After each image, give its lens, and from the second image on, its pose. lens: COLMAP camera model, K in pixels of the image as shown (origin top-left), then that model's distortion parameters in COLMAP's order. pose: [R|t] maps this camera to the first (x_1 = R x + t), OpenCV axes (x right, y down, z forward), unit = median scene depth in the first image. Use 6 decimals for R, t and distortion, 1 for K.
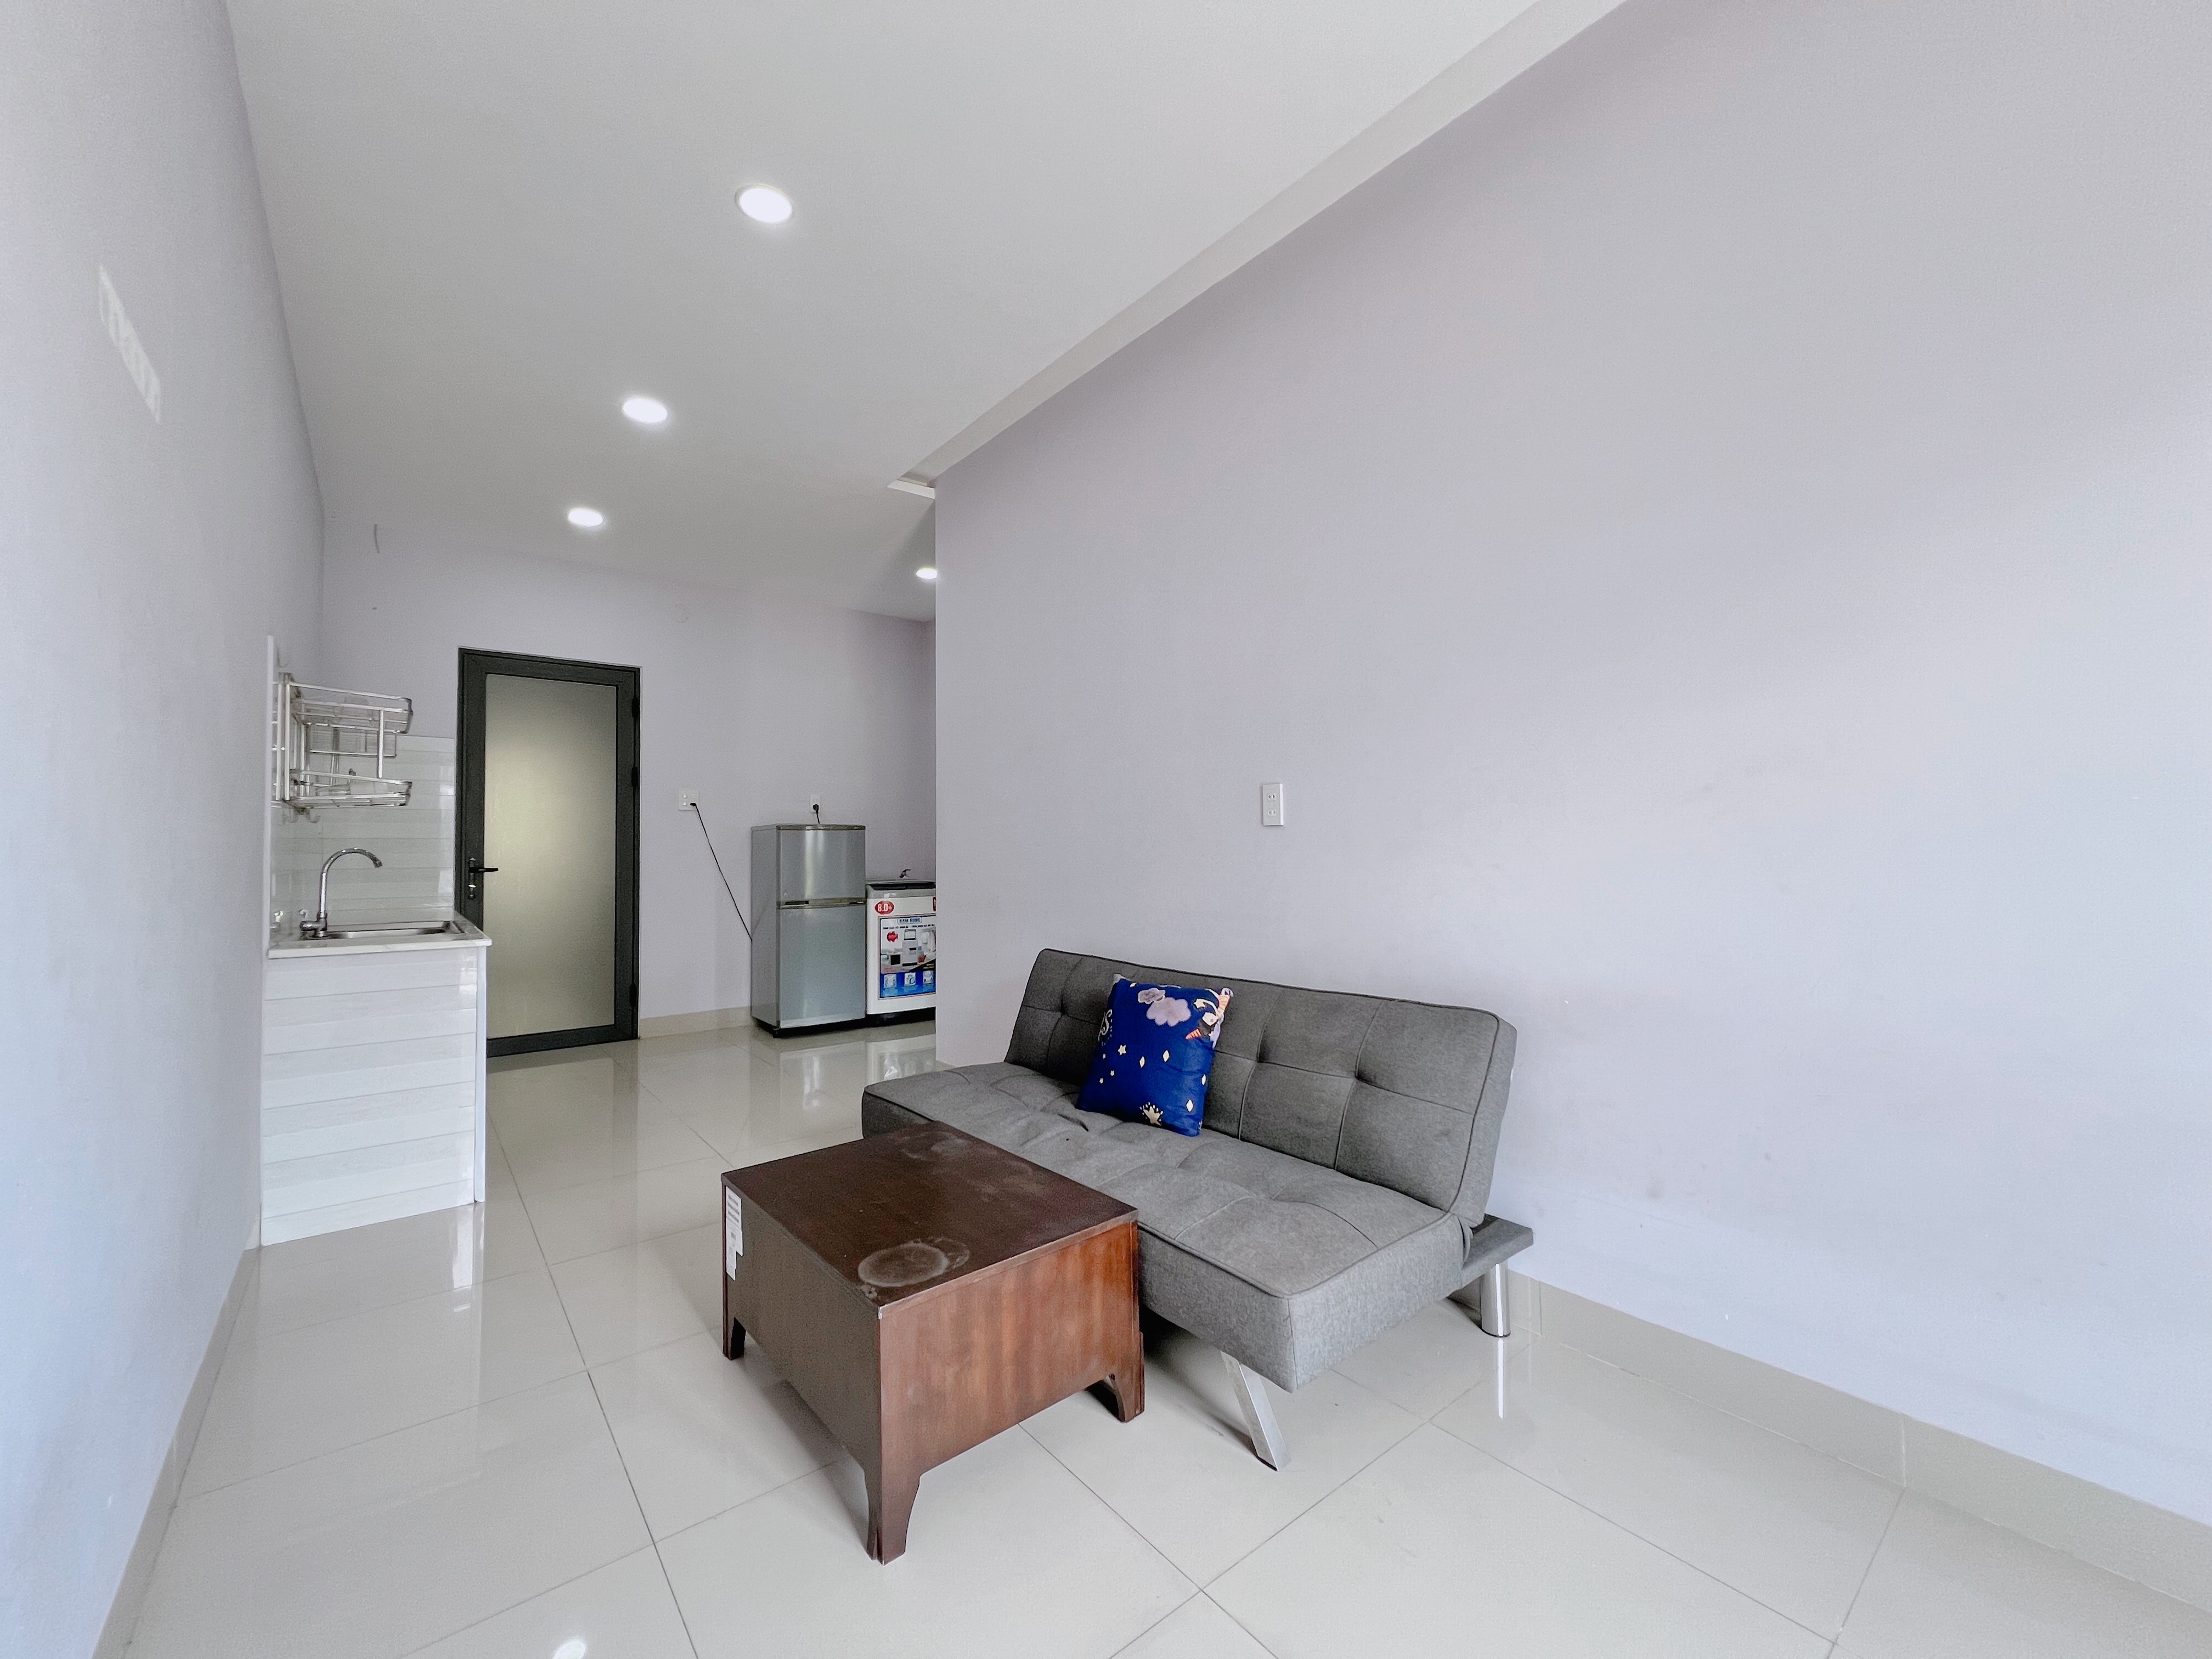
lens RADIAL K [[882.5, 0, 1103.7], [0, 882.5, 828.4], [0, 0, 1]] dist [-0.003259, -0.000134]
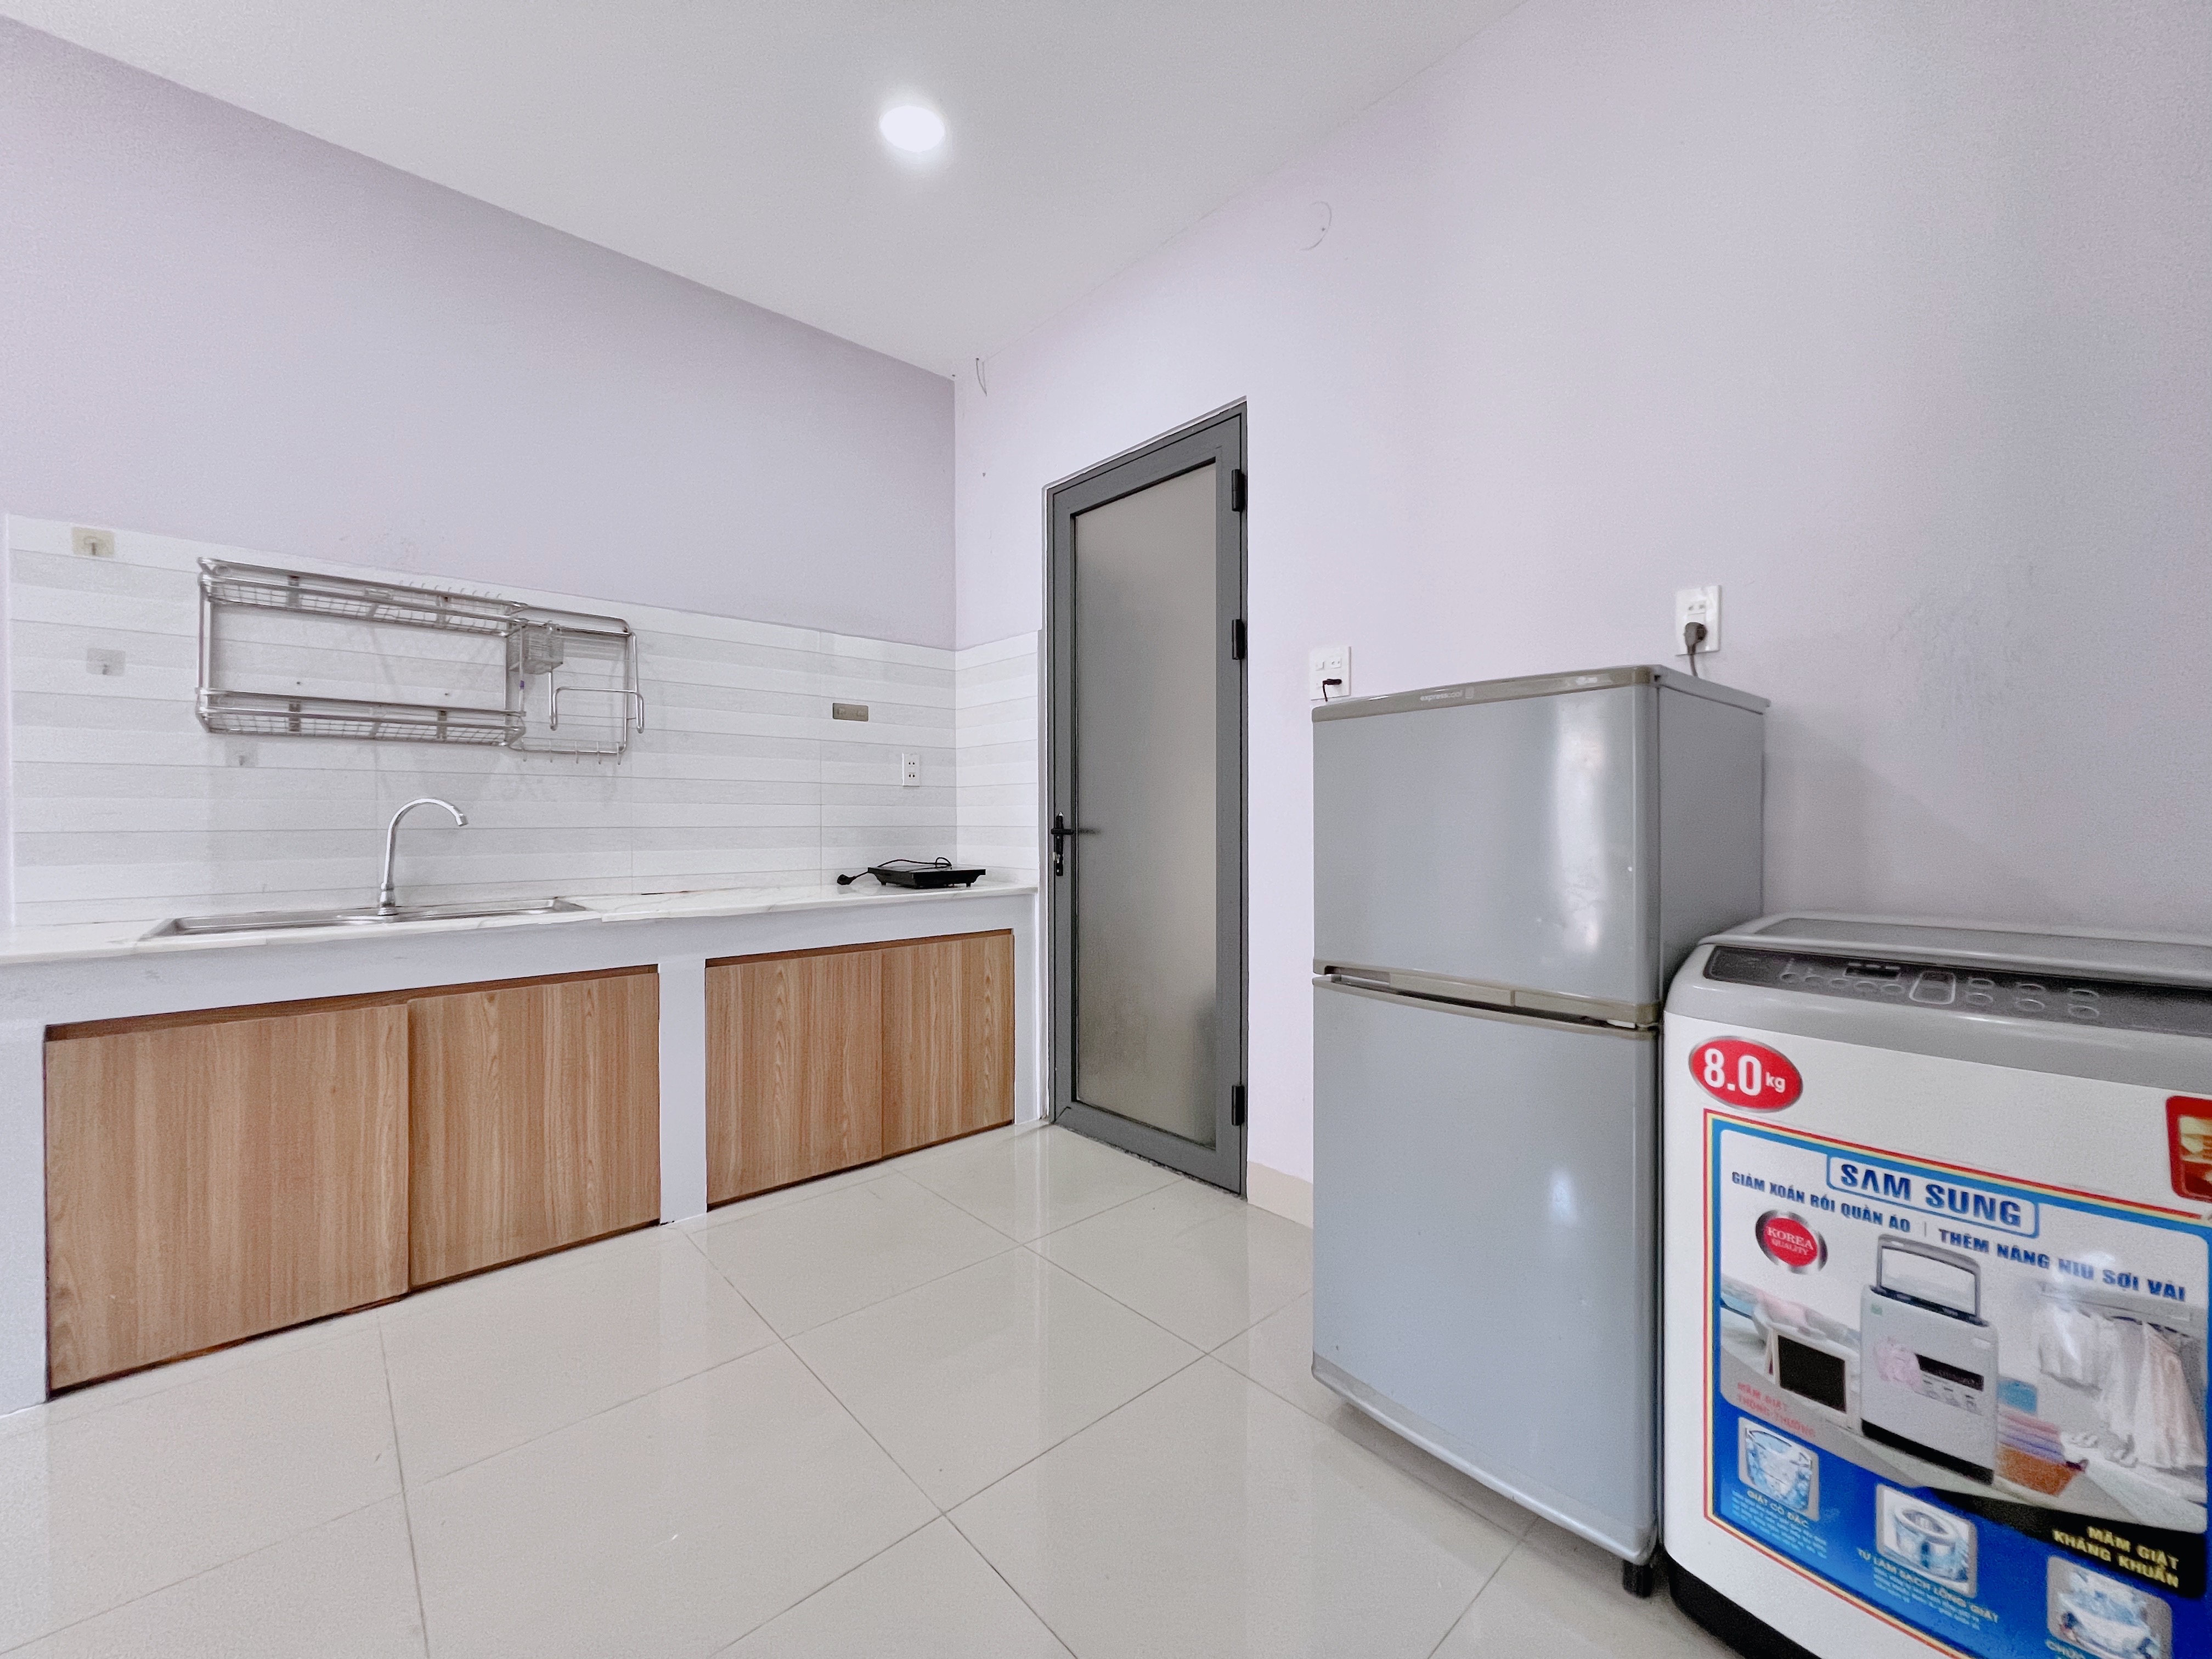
lens RADIAL K [[884.6, 0, 1109.3], [0, 884.6, 820.7], [0, 0, 1]] dist [-0.003363, 0.001591]
pose [[0.055330, 0.010969, -0.998408, -0.083696], [0.029871, 0.999474, 0.012636, 0.036744], [0.998021, -0.030522, 0.054973, 1.141079]]
